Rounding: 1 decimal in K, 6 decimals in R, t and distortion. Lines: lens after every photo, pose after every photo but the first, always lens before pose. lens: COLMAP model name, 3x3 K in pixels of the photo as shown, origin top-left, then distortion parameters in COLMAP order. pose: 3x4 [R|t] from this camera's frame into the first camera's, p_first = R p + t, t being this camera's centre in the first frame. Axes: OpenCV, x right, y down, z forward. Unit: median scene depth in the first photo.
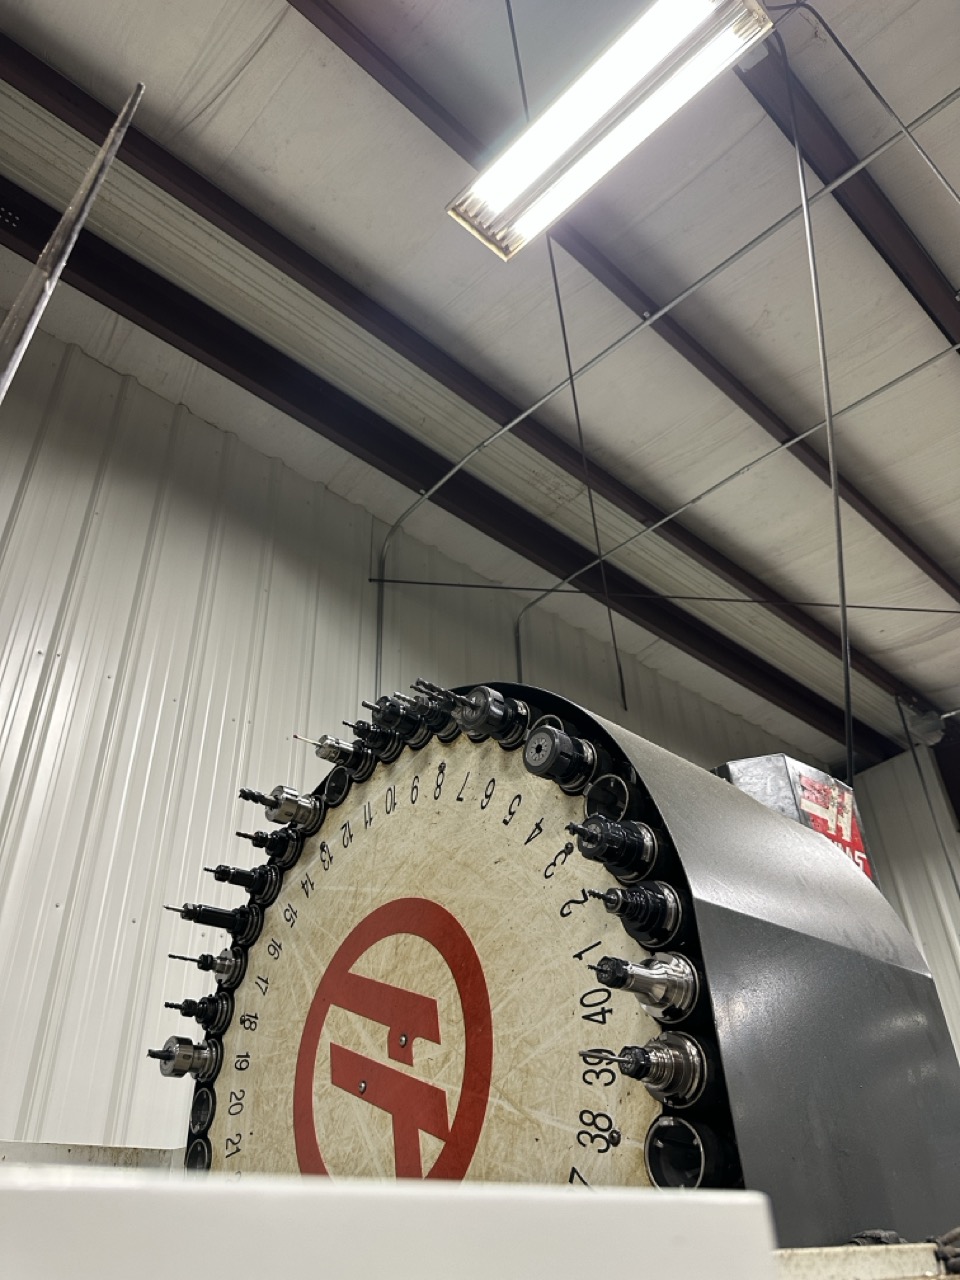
lens RADIAL K [[896.7, 0, 477.7], [0, 896.7, 642.6], [0, 0, 1]] dist [0.128863, -0.232317]
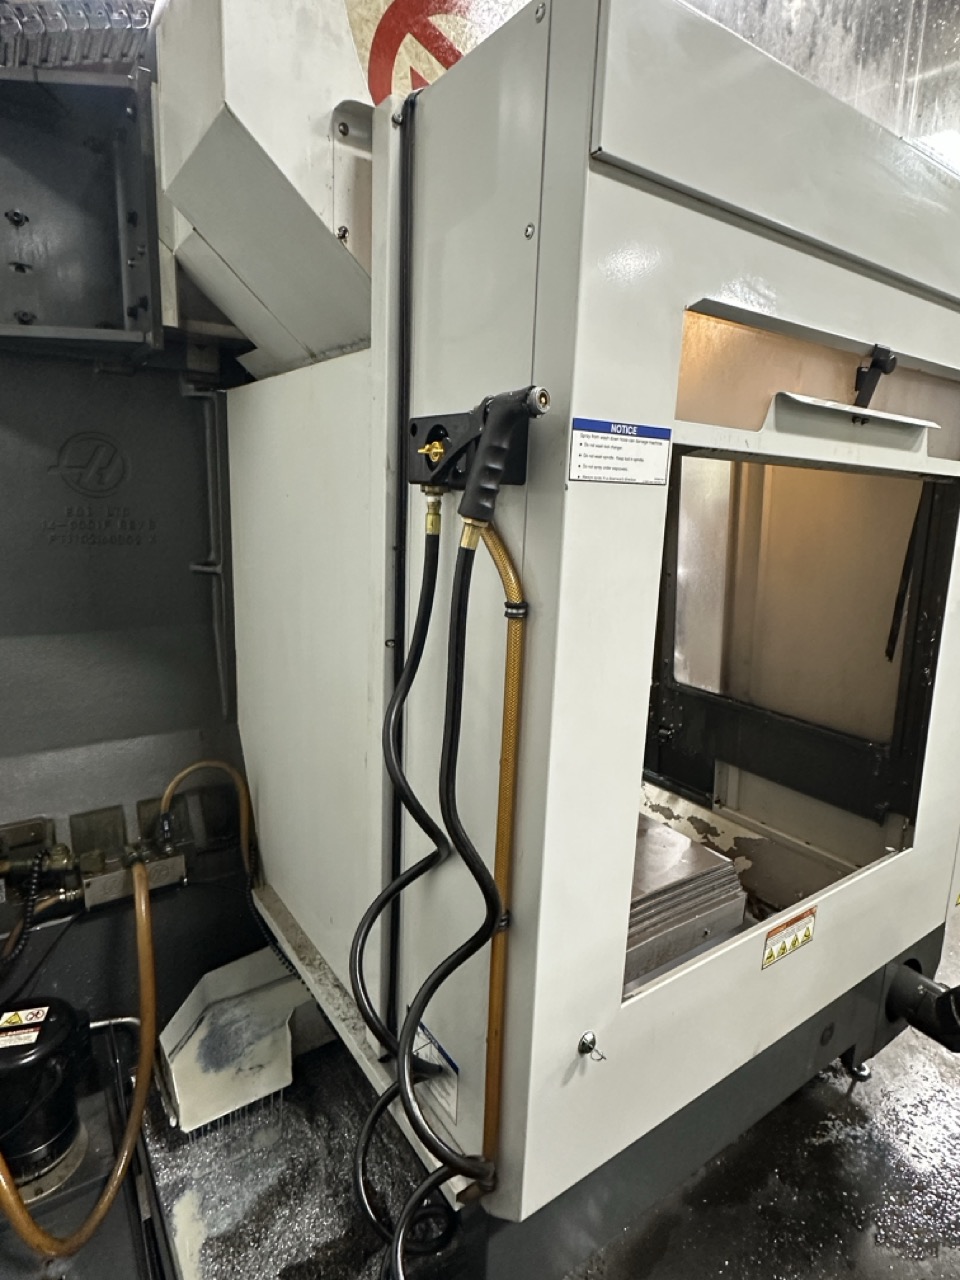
lens RADIAL K [[707.7, 0, 474.1], [0, 707.7, 636.7], [0, 0, 1]] dist [-0.002450, 0.000467]
pose [[0.130414, -0.166140, 0.977440, -1.263128], [-0.593634, 0.776528, 0.211195, 0.798567], [-0.794098, -0.607784, 0.002644, 0.426952]]
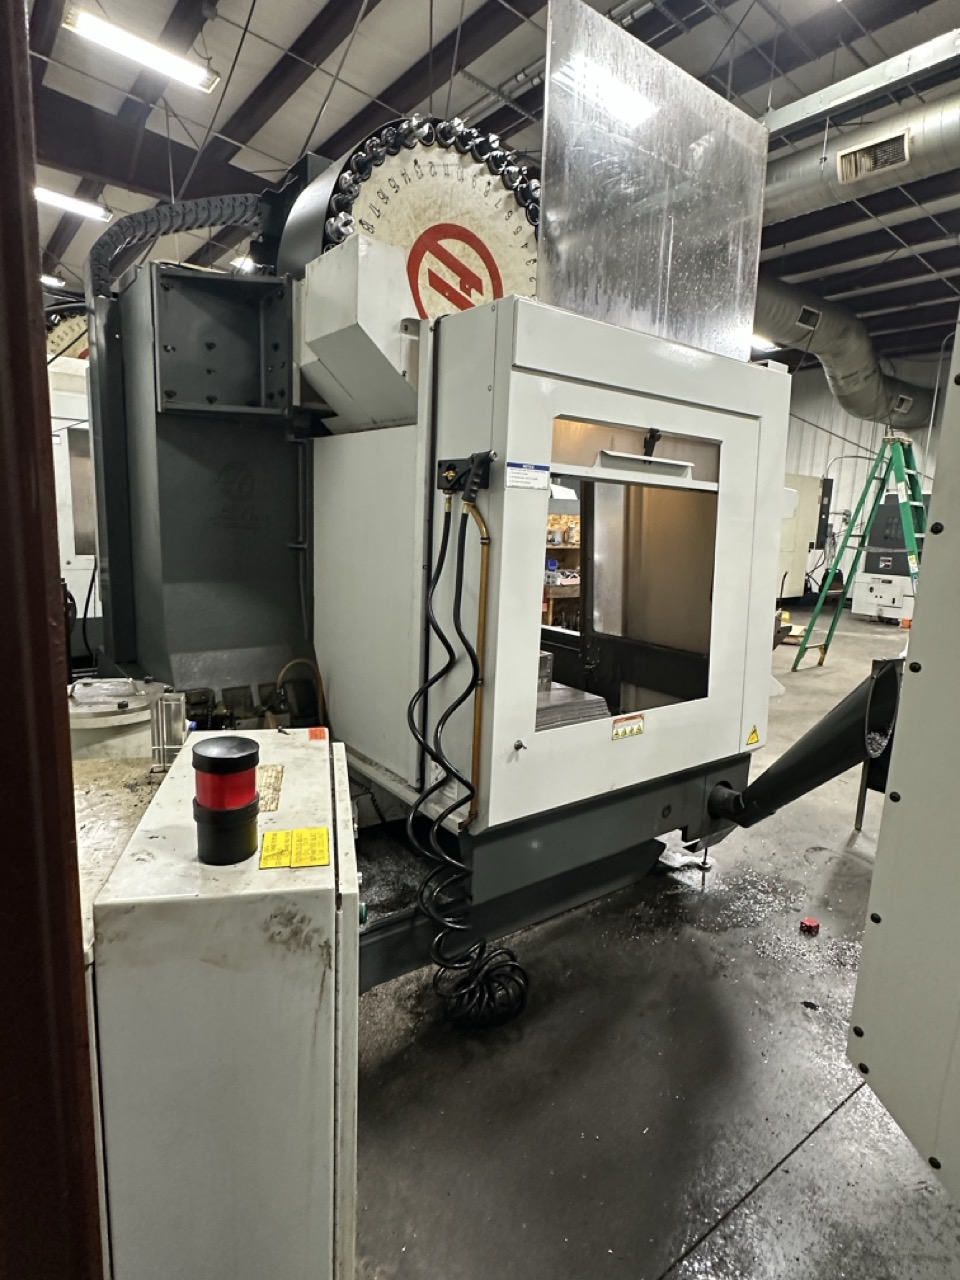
lens RADIAL K [[703.4, 0, 479.5], [0, 703.4, 644.9], [0, 0, 1]] dist [-0.005987, -0.002386]
pose [[0.086388, -0.144189, 0.985772, -2.100548], [-0.599944, 0.782414, 0.167020, 0.819920], [-0.795365, -0.605836, -0.018914, 0.323091]]
